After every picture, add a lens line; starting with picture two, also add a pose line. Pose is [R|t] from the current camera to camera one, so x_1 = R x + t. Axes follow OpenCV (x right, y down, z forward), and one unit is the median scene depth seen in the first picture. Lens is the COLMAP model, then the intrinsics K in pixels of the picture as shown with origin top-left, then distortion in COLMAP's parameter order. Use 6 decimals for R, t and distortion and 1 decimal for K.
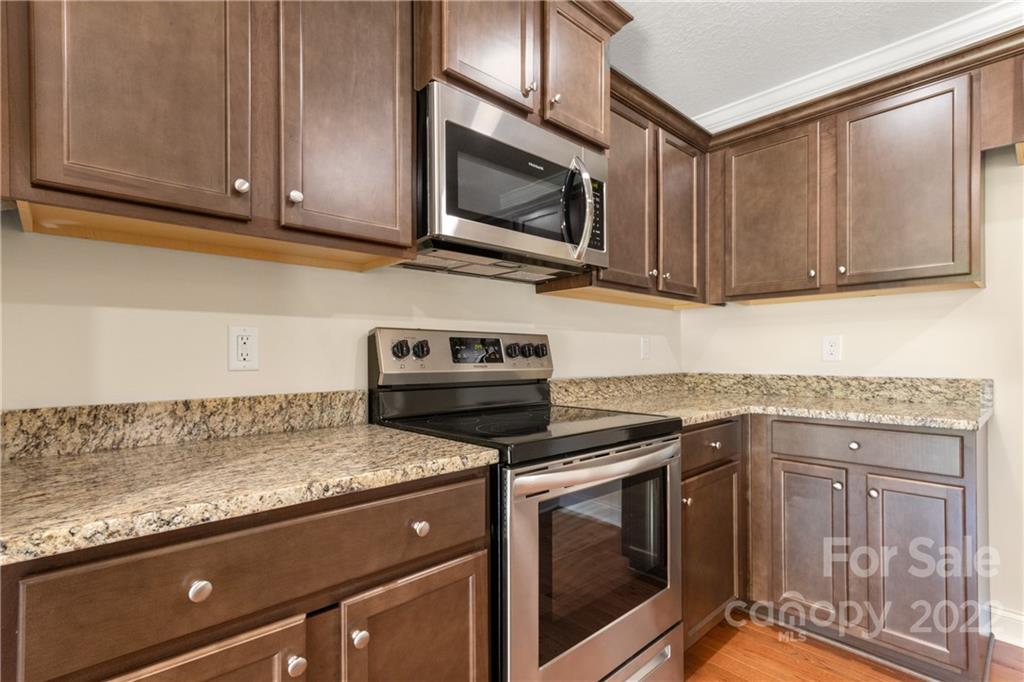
lens RADIAL K [[486.2, 0, 513.3], [0, 486.2, 356.4], [0, 0, 1]] dist [0.002611, -0.000625]
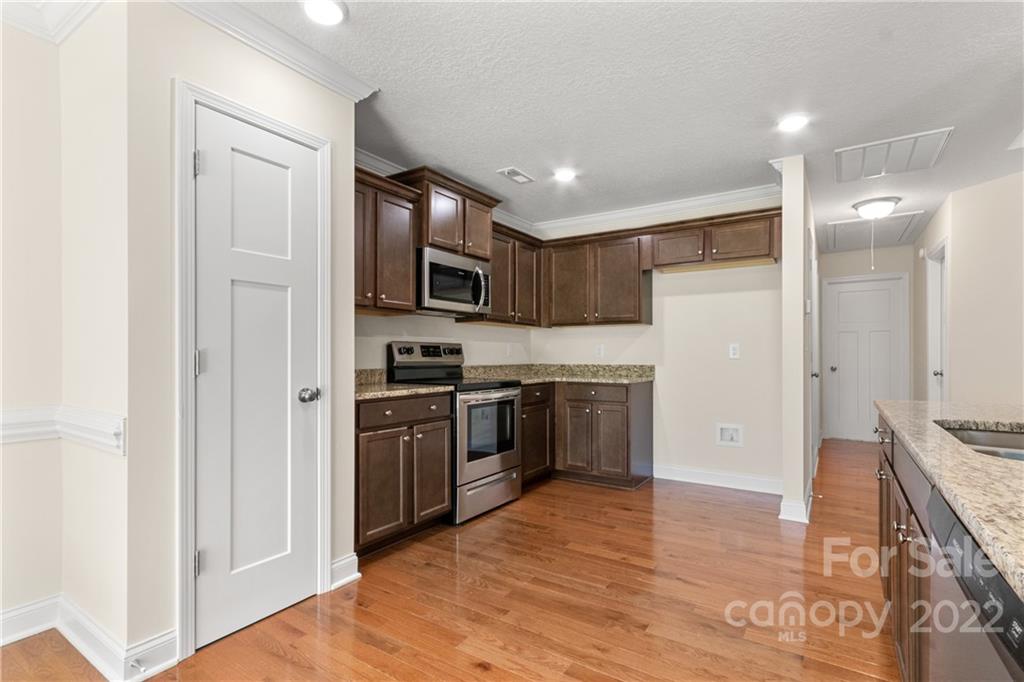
lens RADIAL K [[486.2, 0, 513.3], [0, 486.2, 356.4], [0, 0, 1]] dist [0.002611, -0.000625]
pose [[0.970512, 0.003749, 0.241026, -0.223482], [-0.004444, 0.999987, 0.002341, 0.003182], [-0.241014, -0.003343, 0.970516, -1.096896]]
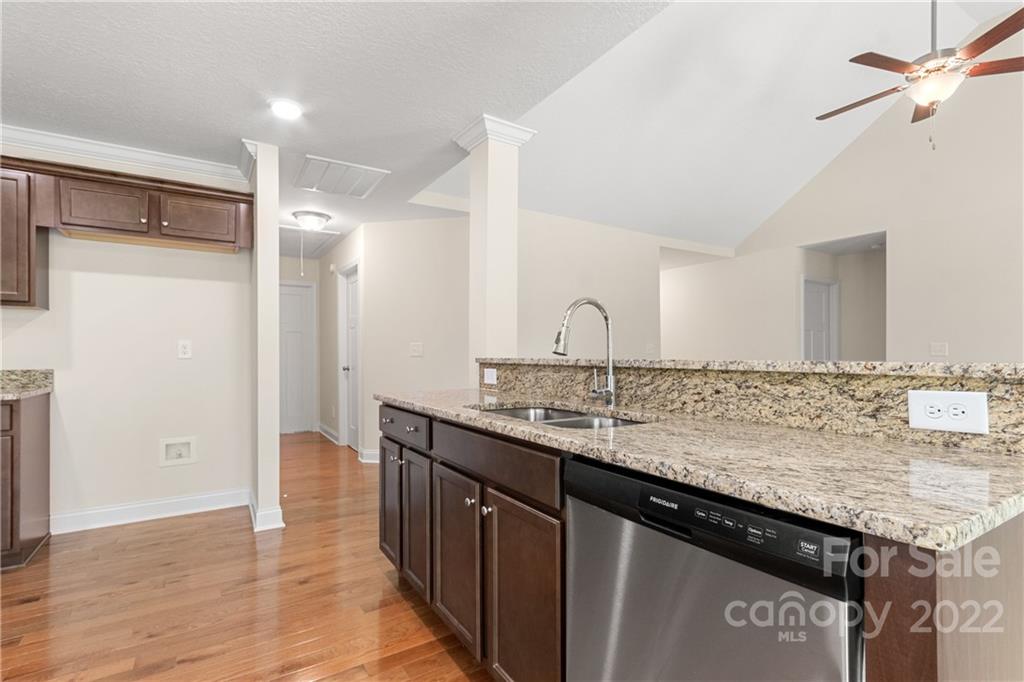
lens RADIAL K [[481.0, 0, 514.4], [0, 481.0, 348.9], [0, 0, 1]] dist [0.000800, 0.000236]
pose [[0.168038, 0.011648, 0.985712, -0.299879], [0.002663, 0.999921, -0.012270, 0.004391], [-0.985777, 0.004687, 0.167994, -0.738159]]
